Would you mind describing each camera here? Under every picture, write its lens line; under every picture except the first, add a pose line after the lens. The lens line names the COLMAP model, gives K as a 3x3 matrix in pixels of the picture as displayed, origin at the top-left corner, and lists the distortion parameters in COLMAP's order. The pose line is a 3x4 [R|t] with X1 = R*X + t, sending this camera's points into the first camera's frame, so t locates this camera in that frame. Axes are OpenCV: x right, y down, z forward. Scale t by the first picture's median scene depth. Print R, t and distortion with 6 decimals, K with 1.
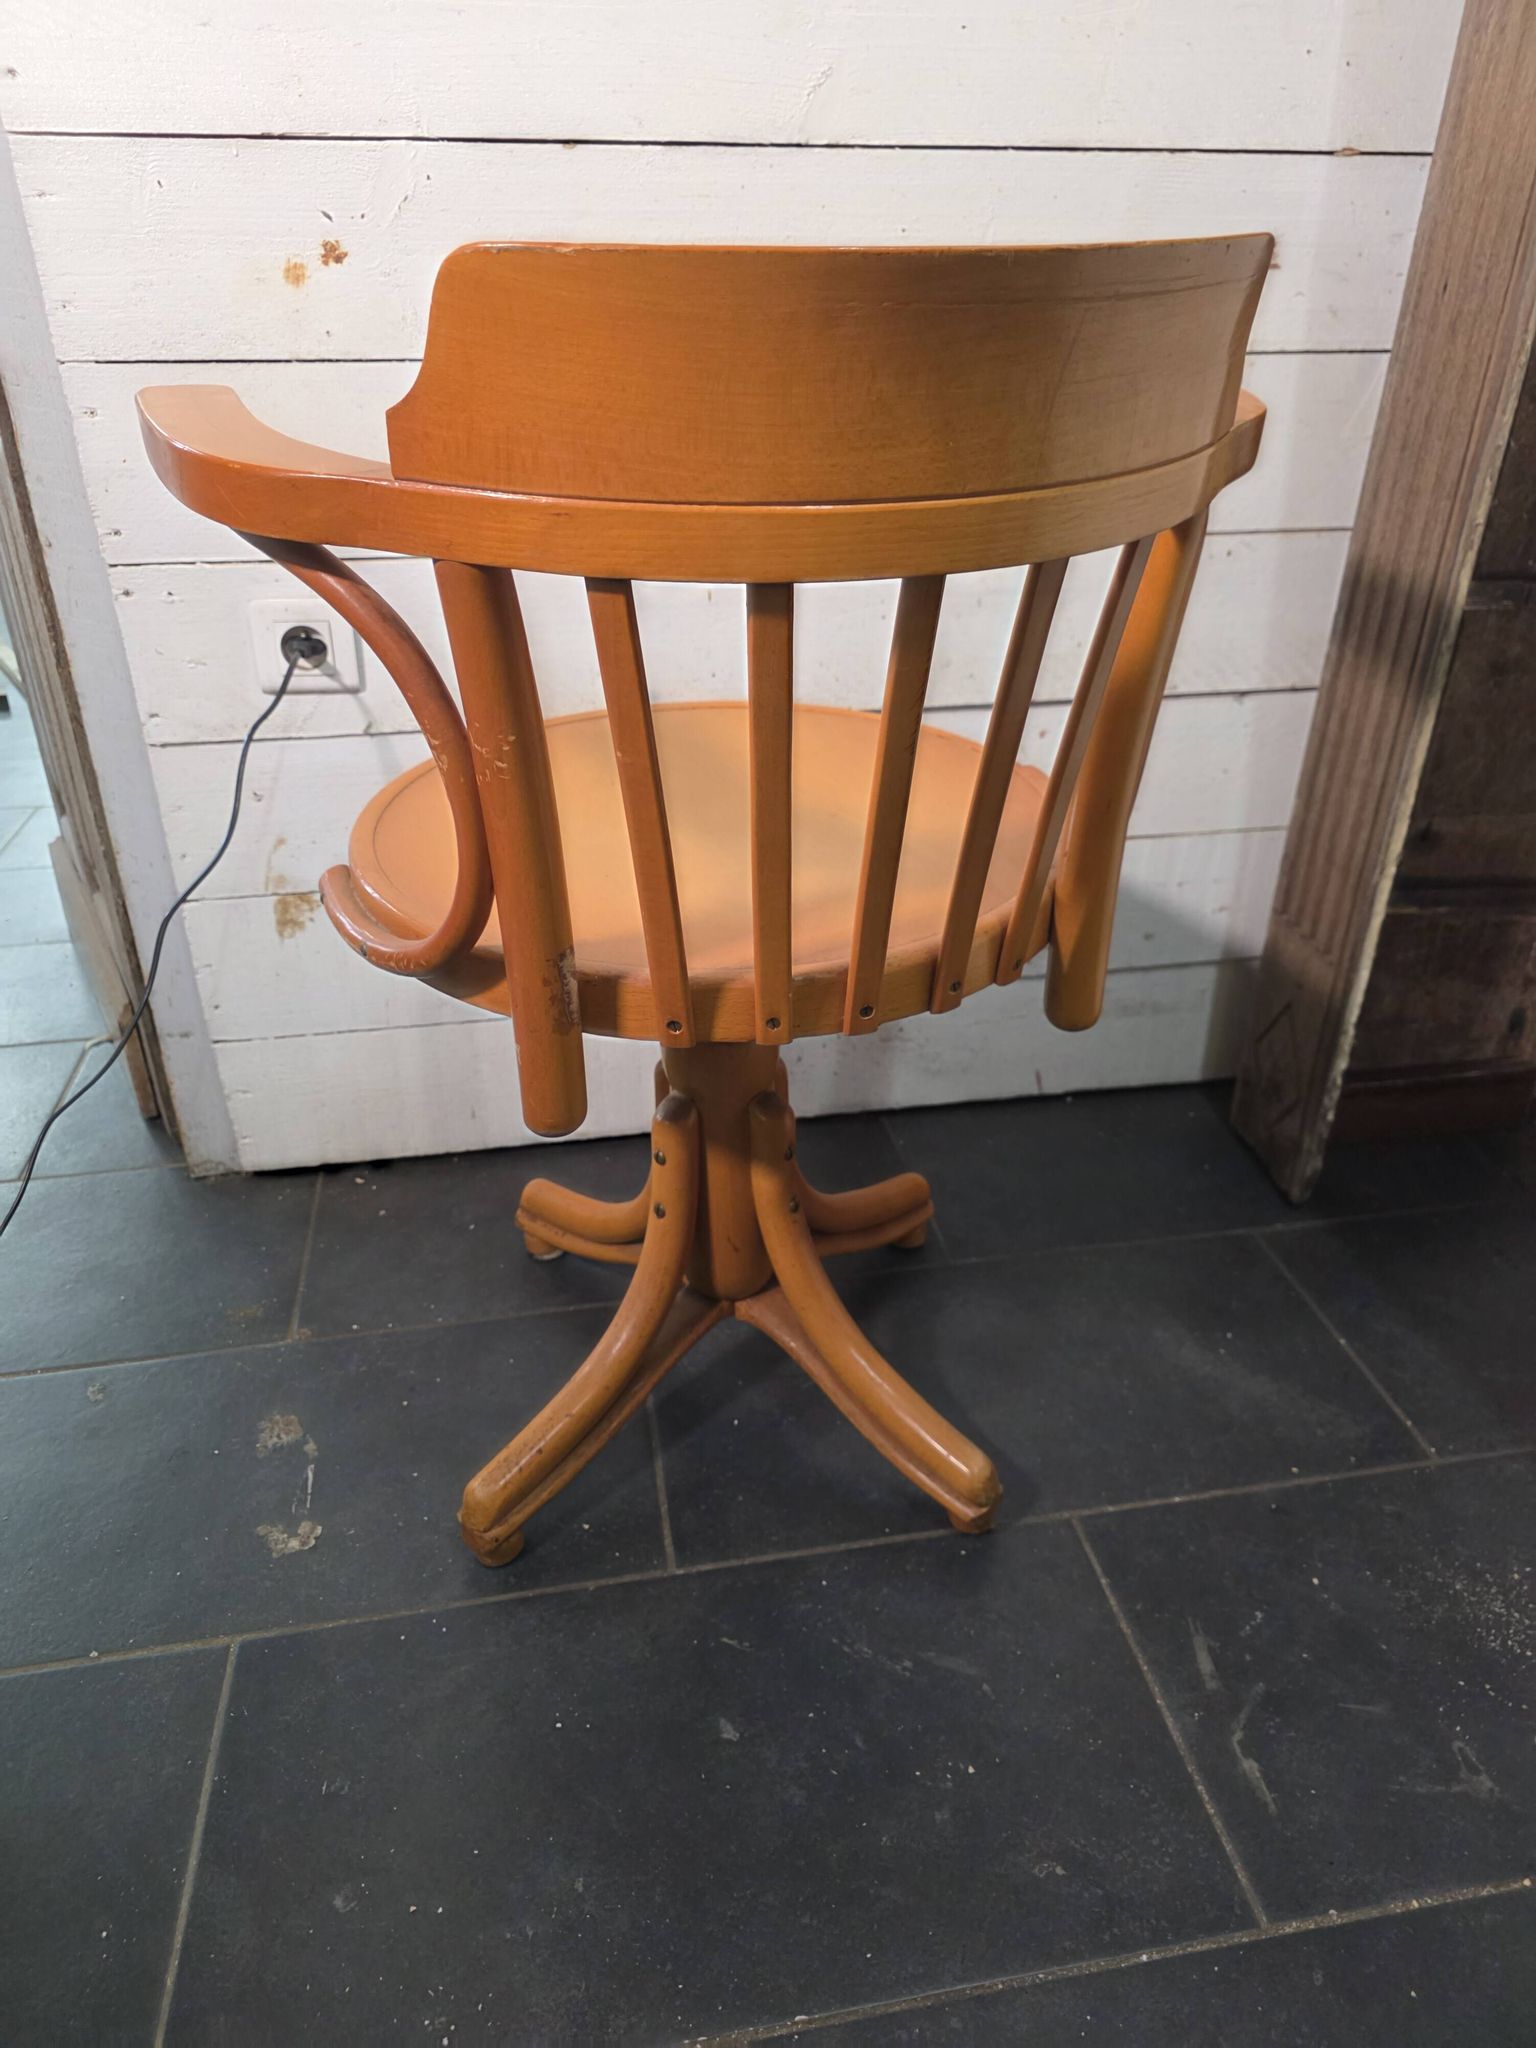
lens RADIAL K [[1399.9, 0, 762.6], [0, 1399.9, 1014.9], [0, 0, 1]] dist [0.016158, -0.020329]
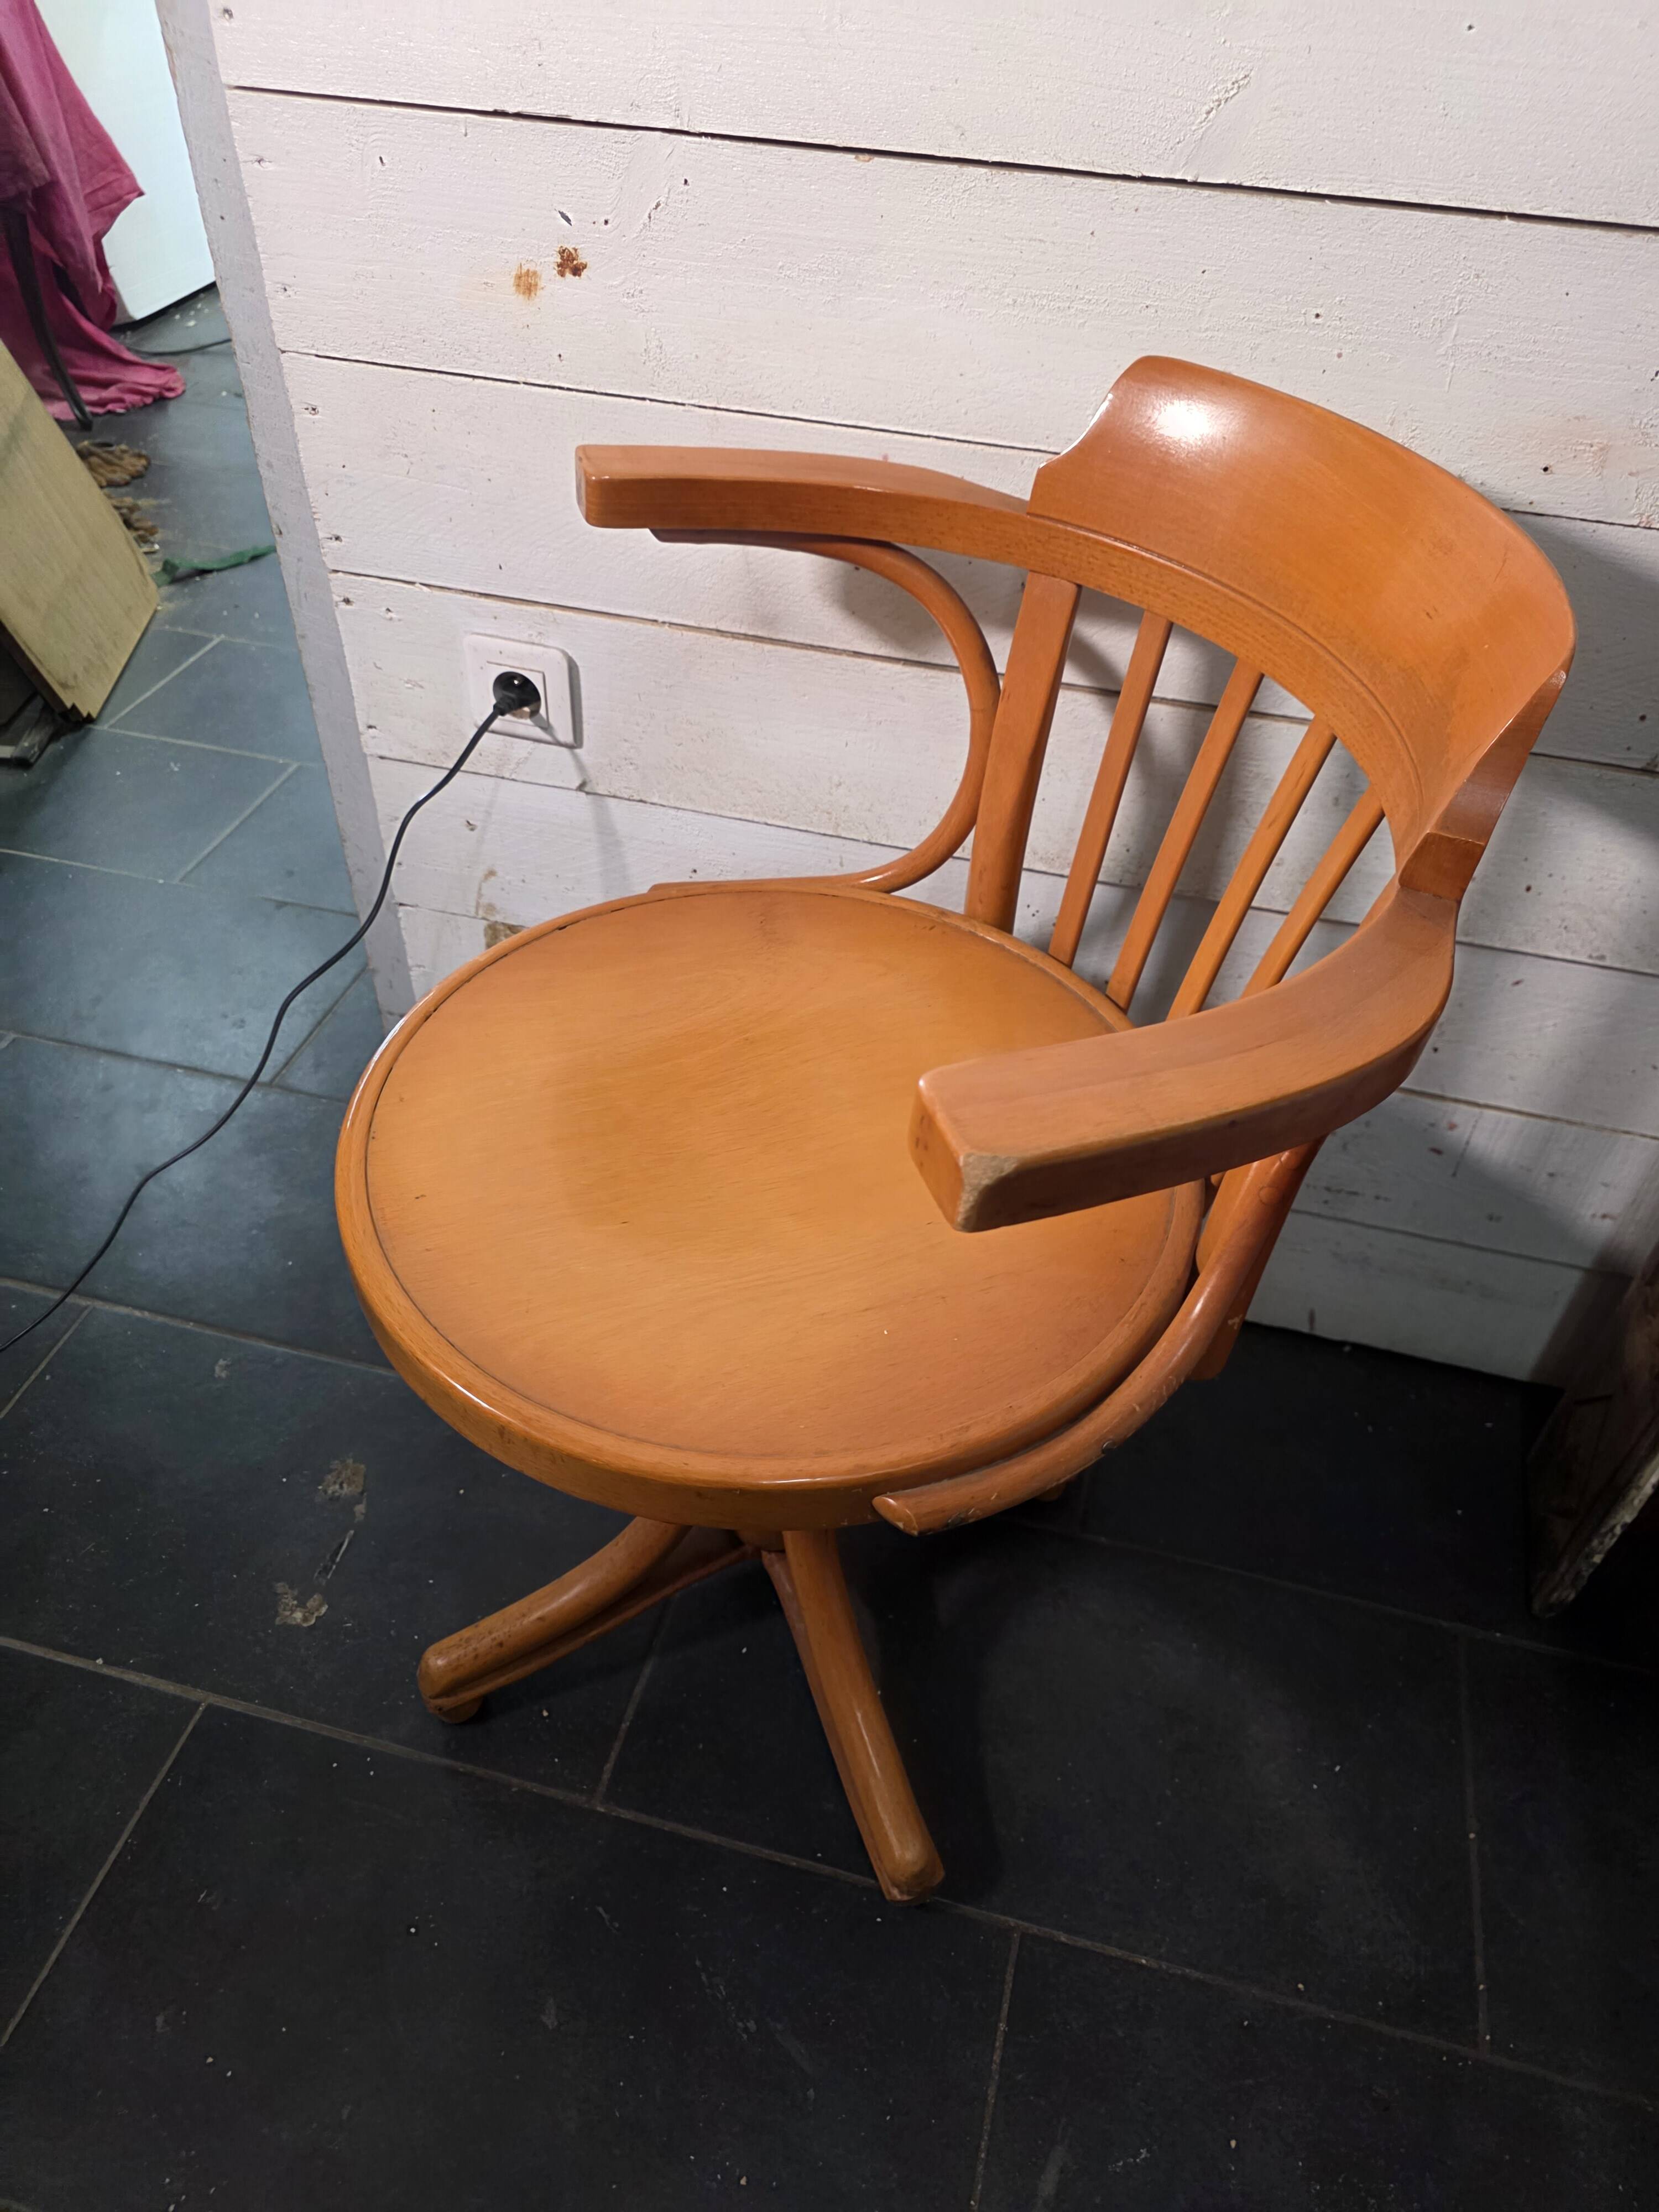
lens RADIAL K [[1512.0, 0, 845.0], [0, 1512.0, 1087.6], [0, 0, 1]] dist [0.016158, -0.020329]
pose [[0.910769, 0.300912, -0.282757, 0.226274], [-0.225390, 0.936059, 0.270171, -0.369062], [0.345975, -0.182333, 0.920356, 0.165900]]
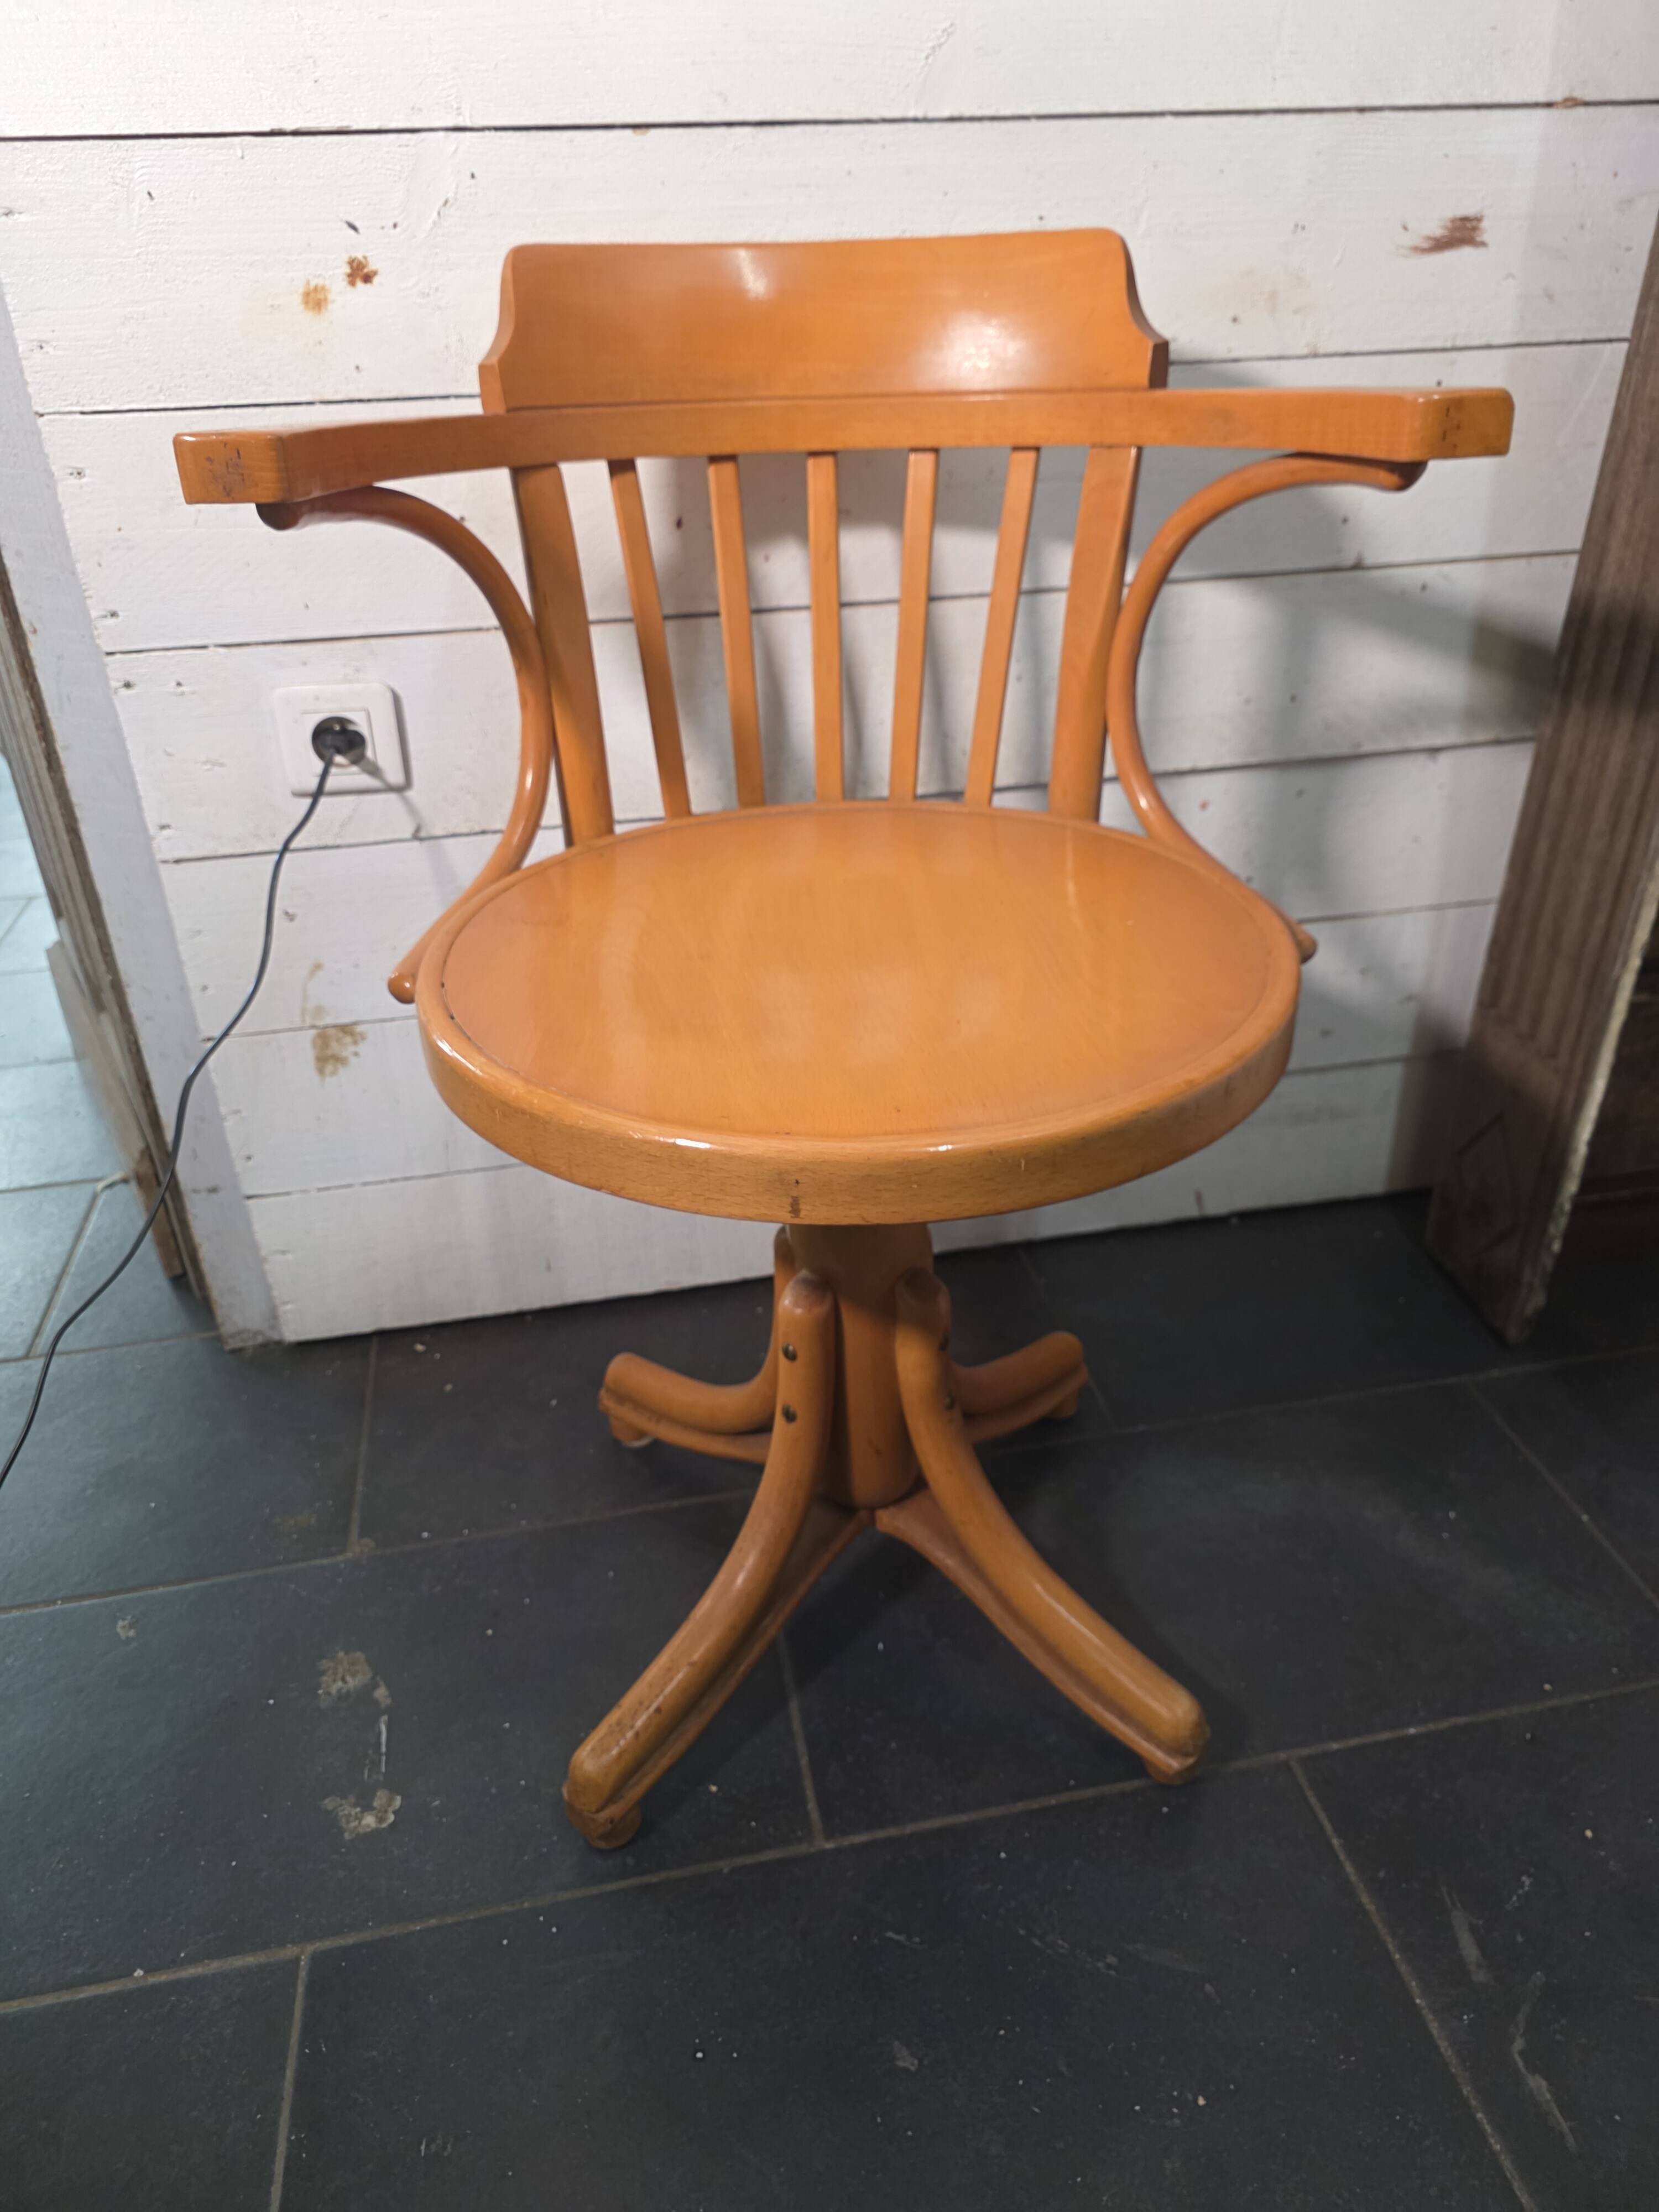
lens RADIAL K [[1512.0, 0, 806.0], [0, 1512.0, 1088.3], [0, 0, 1]] dist [0.016158, -0.020329]
pose [[0.999499, -0.030290, -0.009198, -0.048116], [0.030428, 0.999420, 0.015318, -0.064417], [0.008729, -0.015591, 0.999840, 0.095959]]
